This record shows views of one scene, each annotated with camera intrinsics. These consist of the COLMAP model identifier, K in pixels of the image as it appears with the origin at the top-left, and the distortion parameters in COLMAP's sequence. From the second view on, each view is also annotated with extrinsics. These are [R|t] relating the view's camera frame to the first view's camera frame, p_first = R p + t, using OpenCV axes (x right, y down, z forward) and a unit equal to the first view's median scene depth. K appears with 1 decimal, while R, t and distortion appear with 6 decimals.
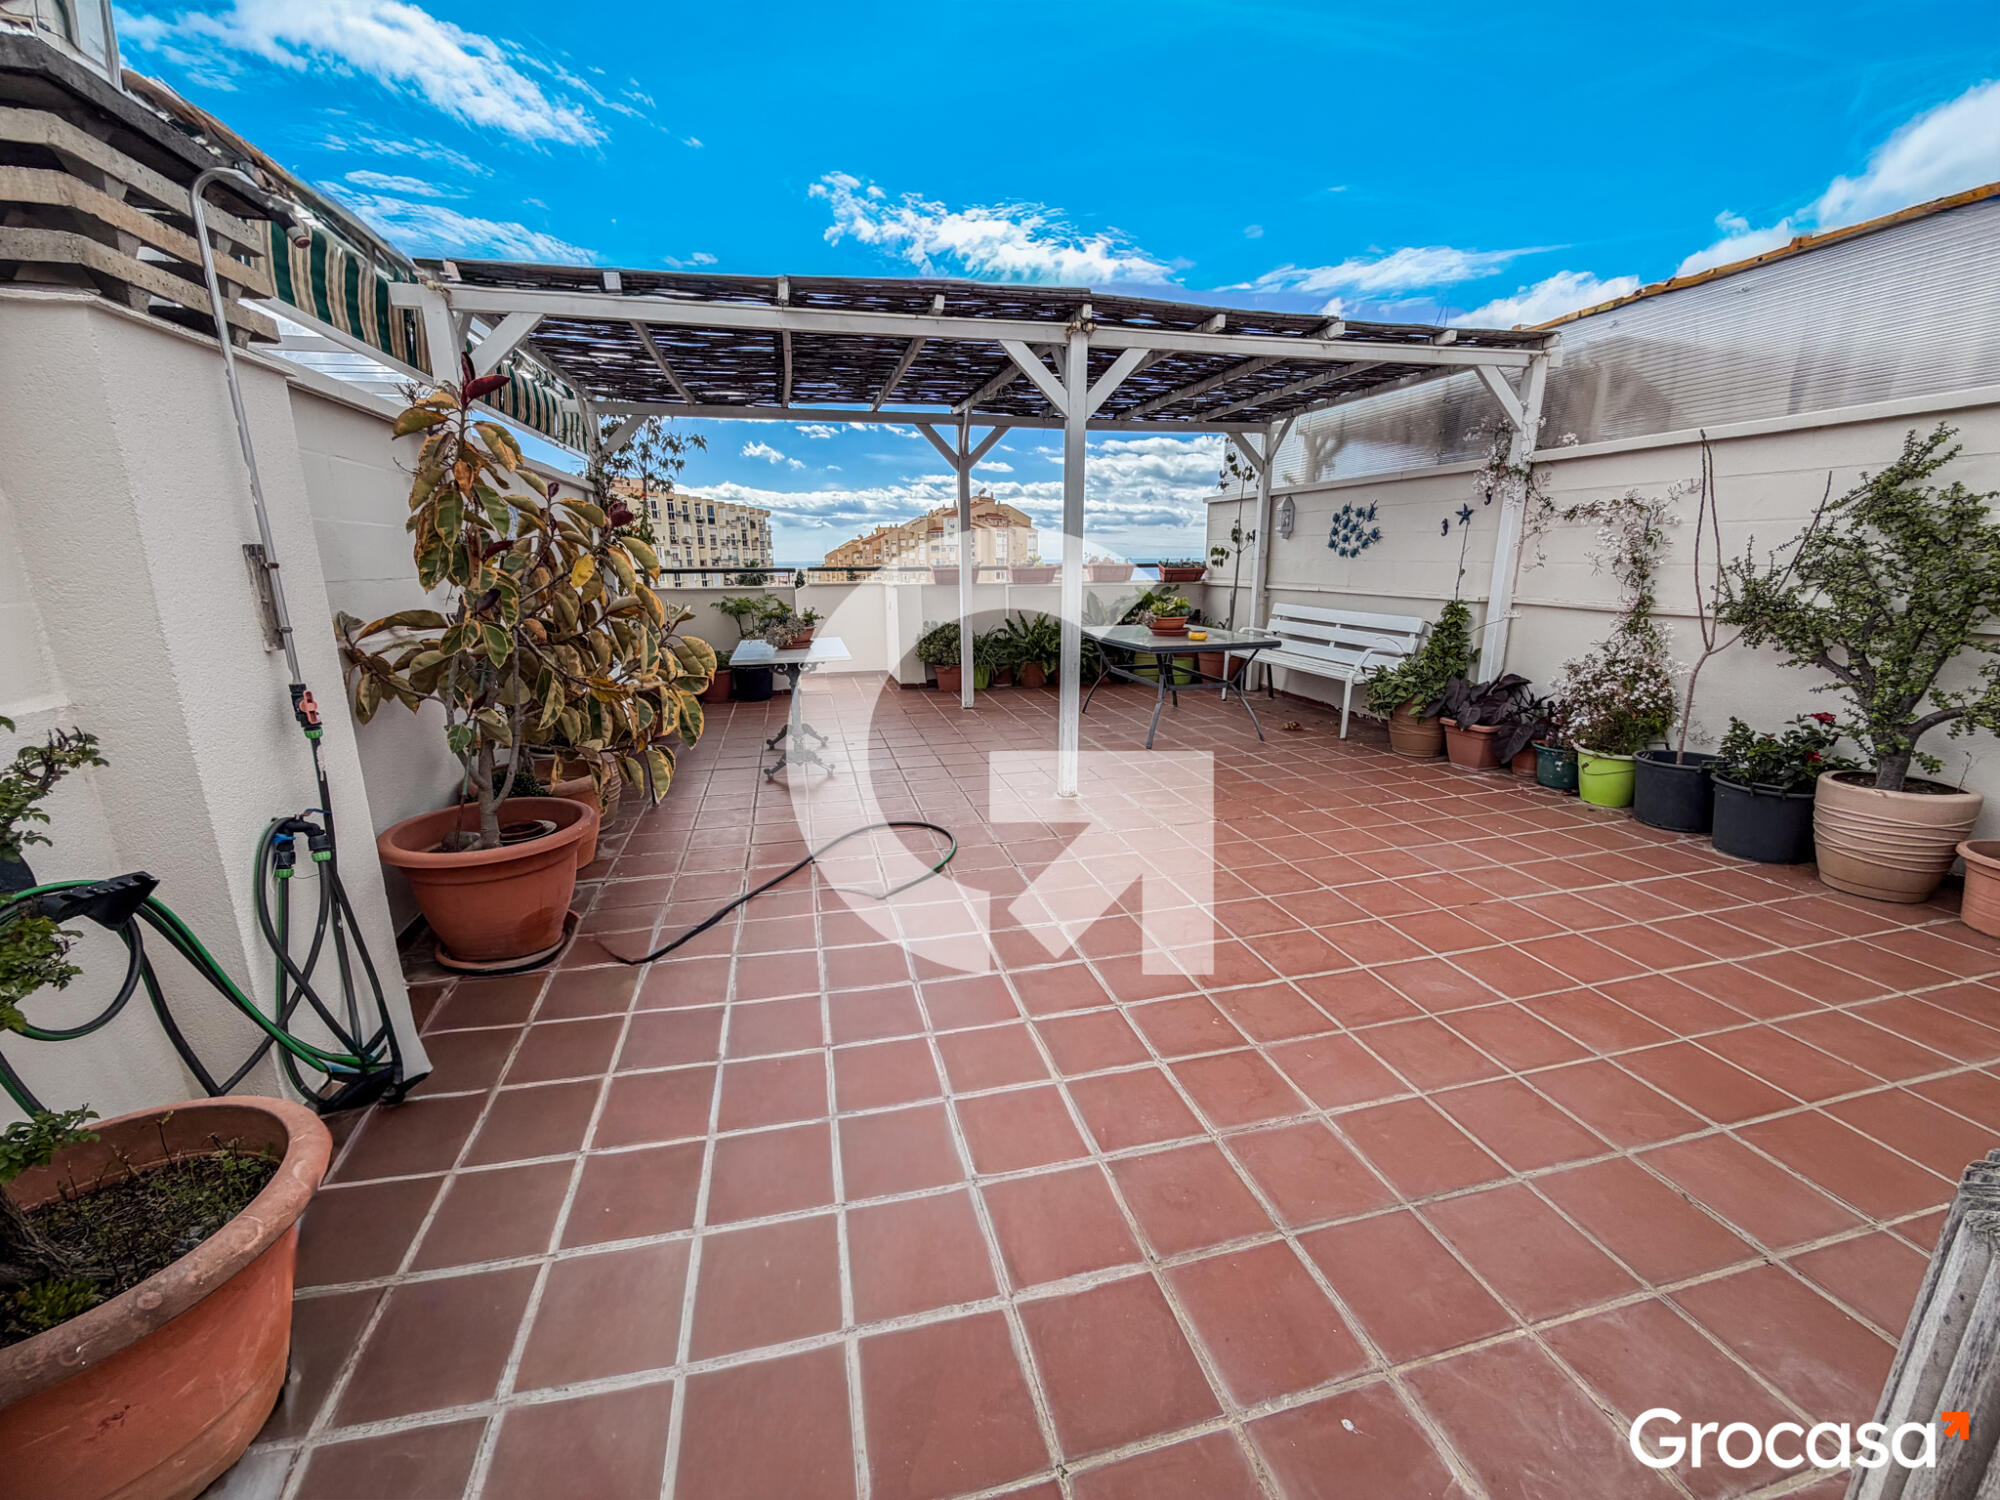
lens RADIAL K [[802.6, 0, 999.1], [0, 802.6, 754.2], [0, 0, 1]] dist [0.001635, -0.000496]
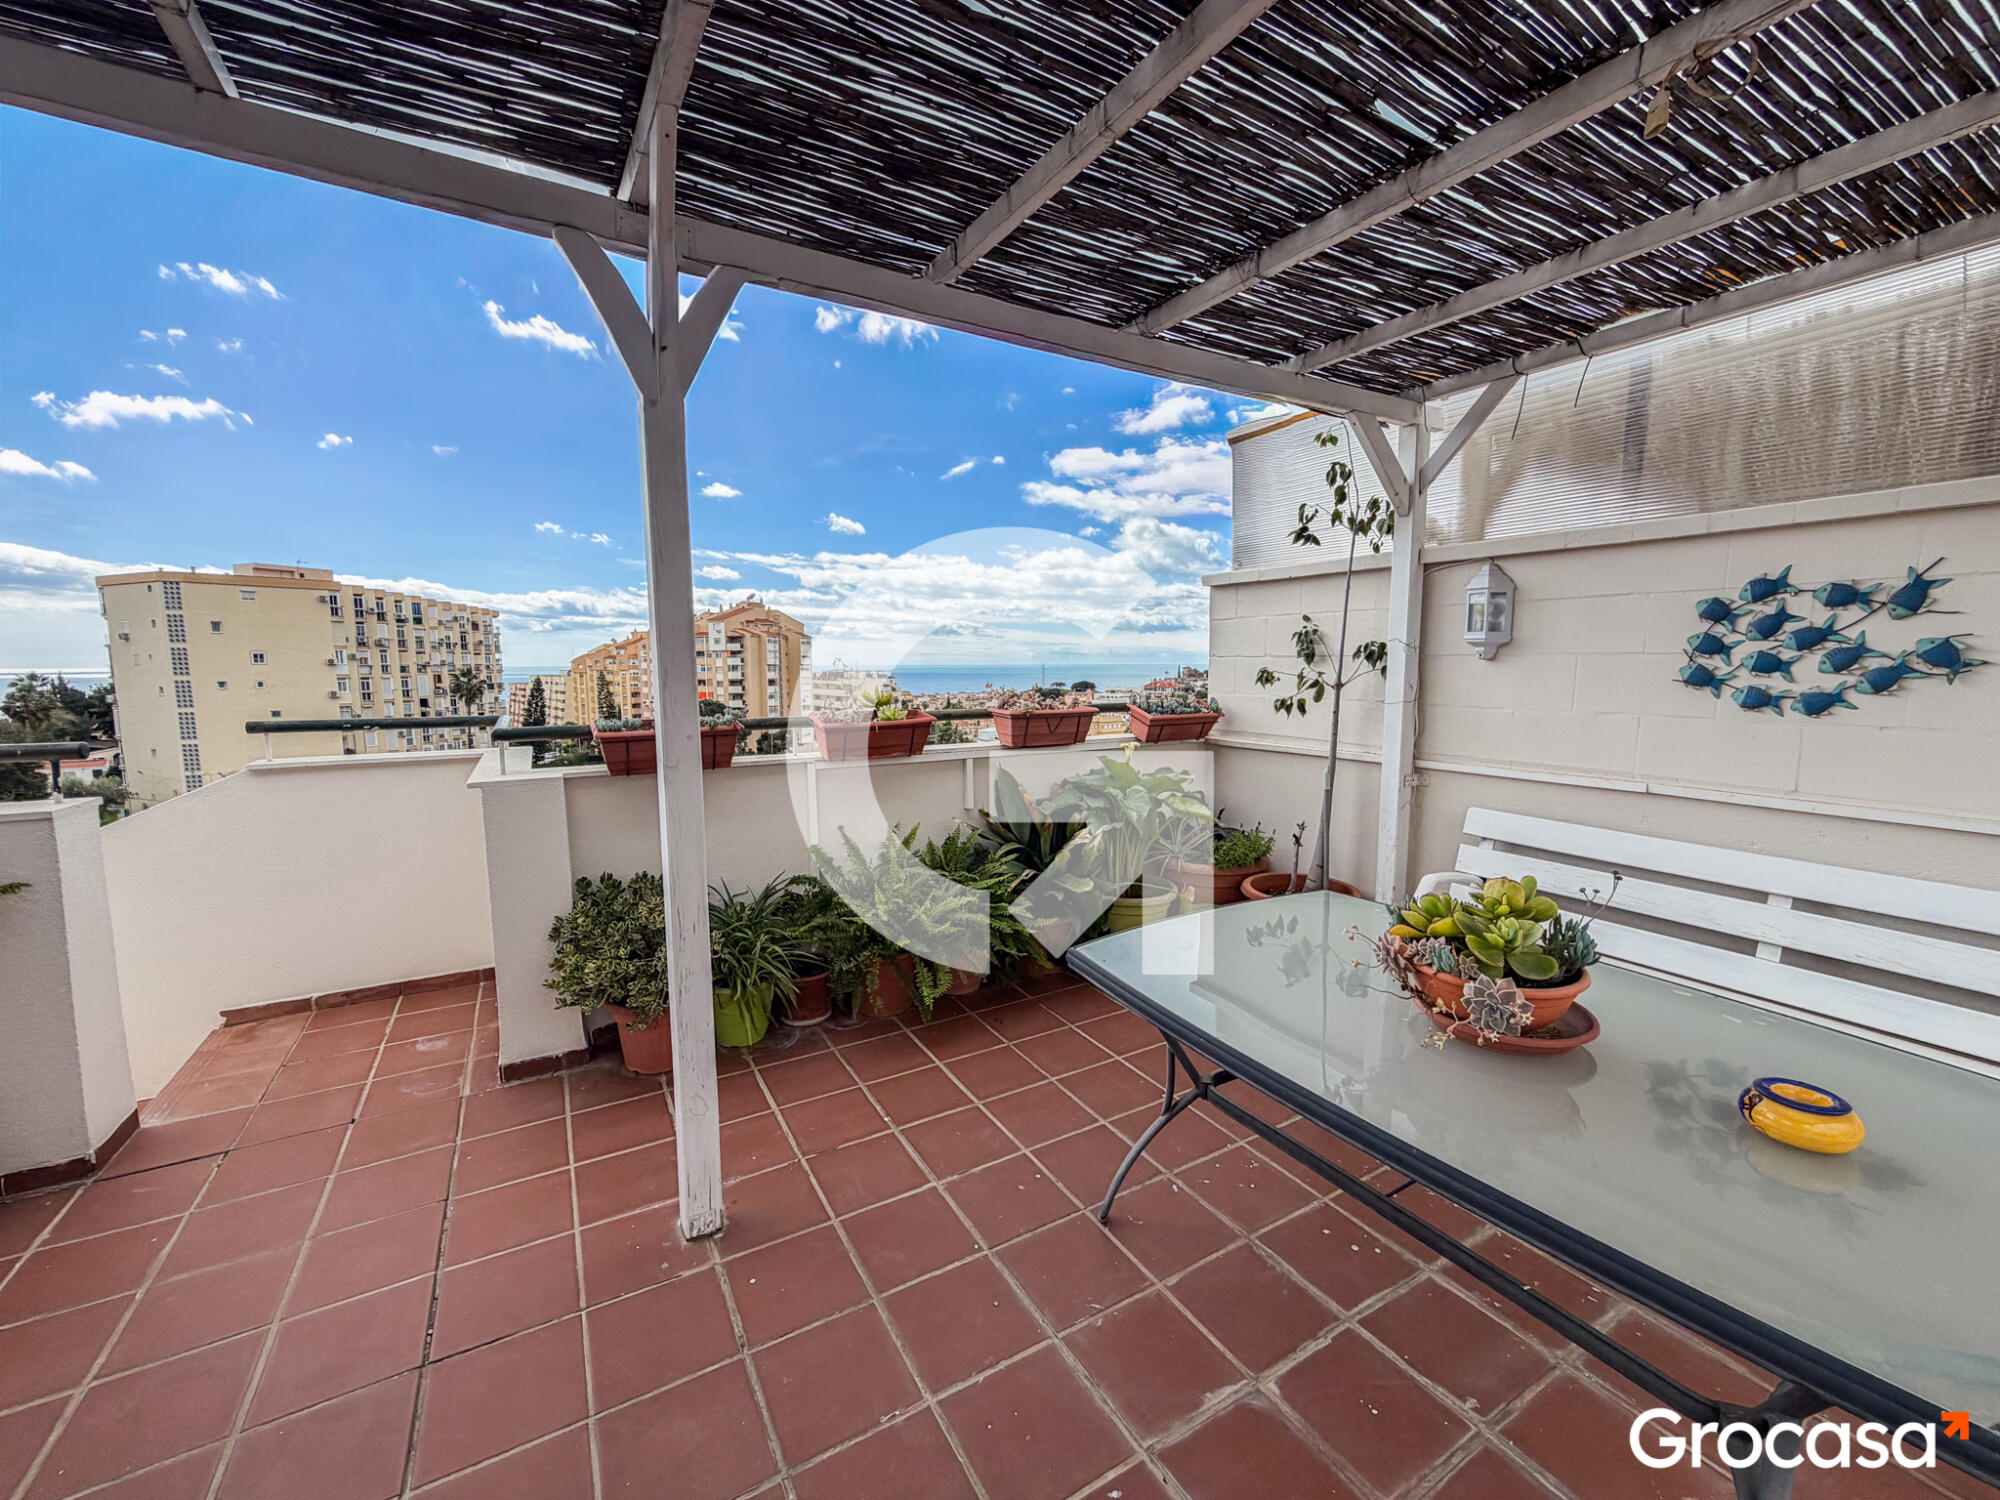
lens RADIAL K [[802.6, 0, 993.6], [0, 802.6, 748.2], [0, 0, 1]] dist [0.001635, -0.000496]
pose [[0.963748, -0.022415, 0.265869, -0.008907], [0.058207, 0.990127, -0.127518, -0.175394], [-0.260386, 0.138371, 0.955538, 0.641217]]
